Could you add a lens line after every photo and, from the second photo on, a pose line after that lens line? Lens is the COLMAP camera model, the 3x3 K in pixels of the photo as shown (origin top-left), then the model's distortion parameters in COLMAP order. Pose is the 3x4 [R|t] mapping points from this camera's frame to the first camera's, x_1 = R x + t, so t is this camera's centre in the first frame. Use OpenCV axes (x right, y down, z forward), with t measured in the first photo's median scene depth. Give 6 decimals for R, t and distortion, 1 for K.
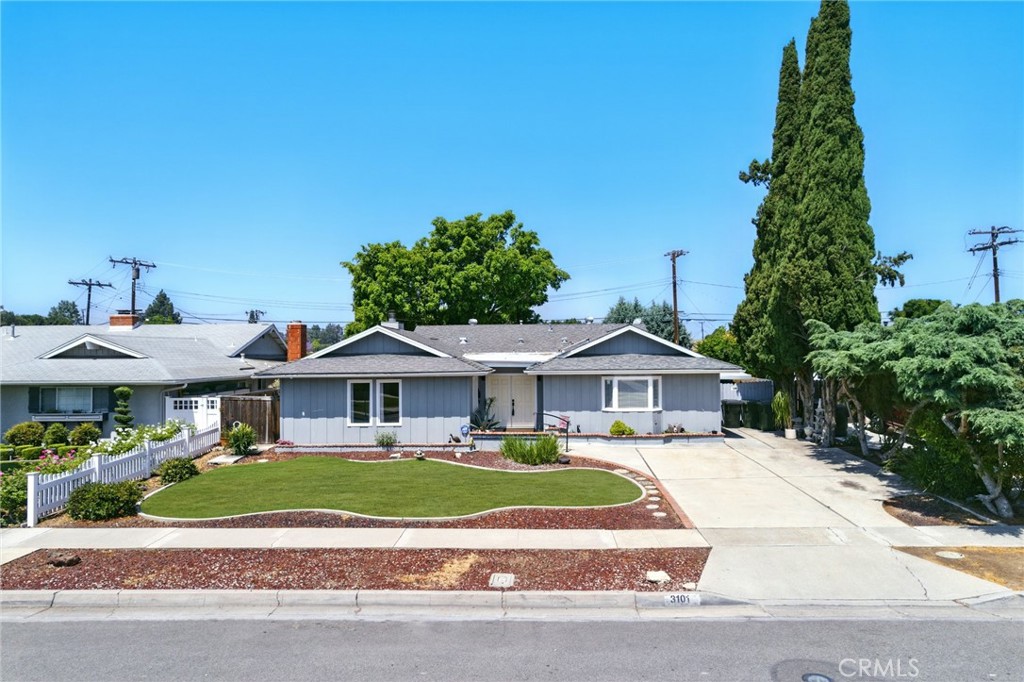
lens RADIAL K [[645.2, 0, 516.5], [0, 645.2, 337.9], [0, 0, 1]] dist [-0.002292, 0.000848]
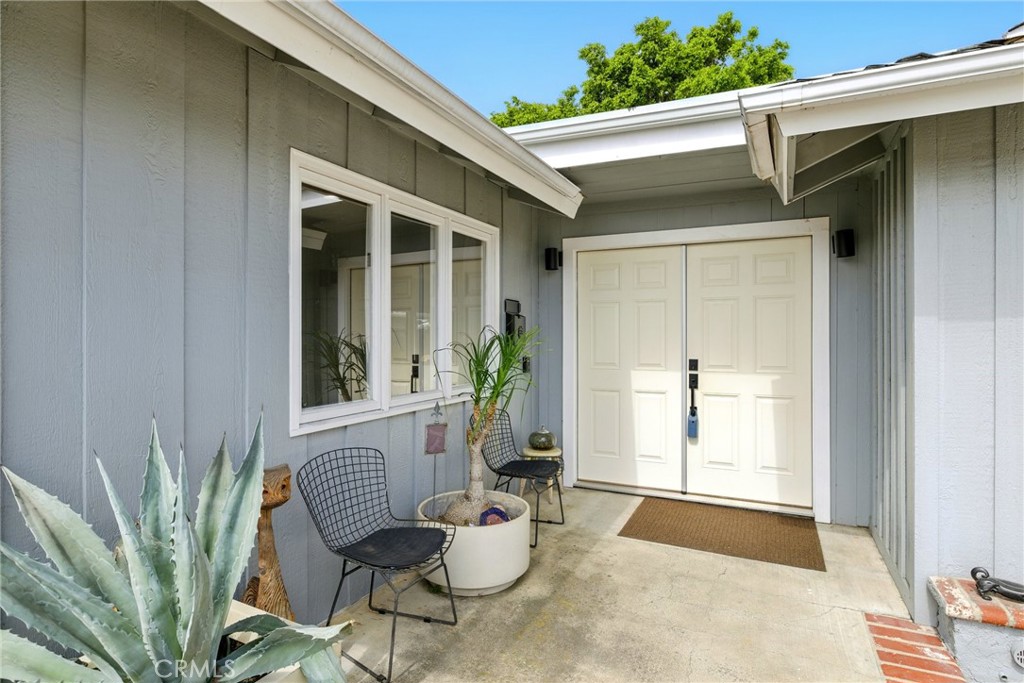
lens RADIAL K [[536.7, 0, 509.9], [0, 536.7, 336.5], [0, 0, 1]] dist [0.000808, 0.000223]
pose [[0.911794, 0.006927, -0.410589, 0.015517], [-0.000577, 0.999878, 0.015587, 0.122205], [0.410647, -0.013975, 0.911687, 1.171471]]
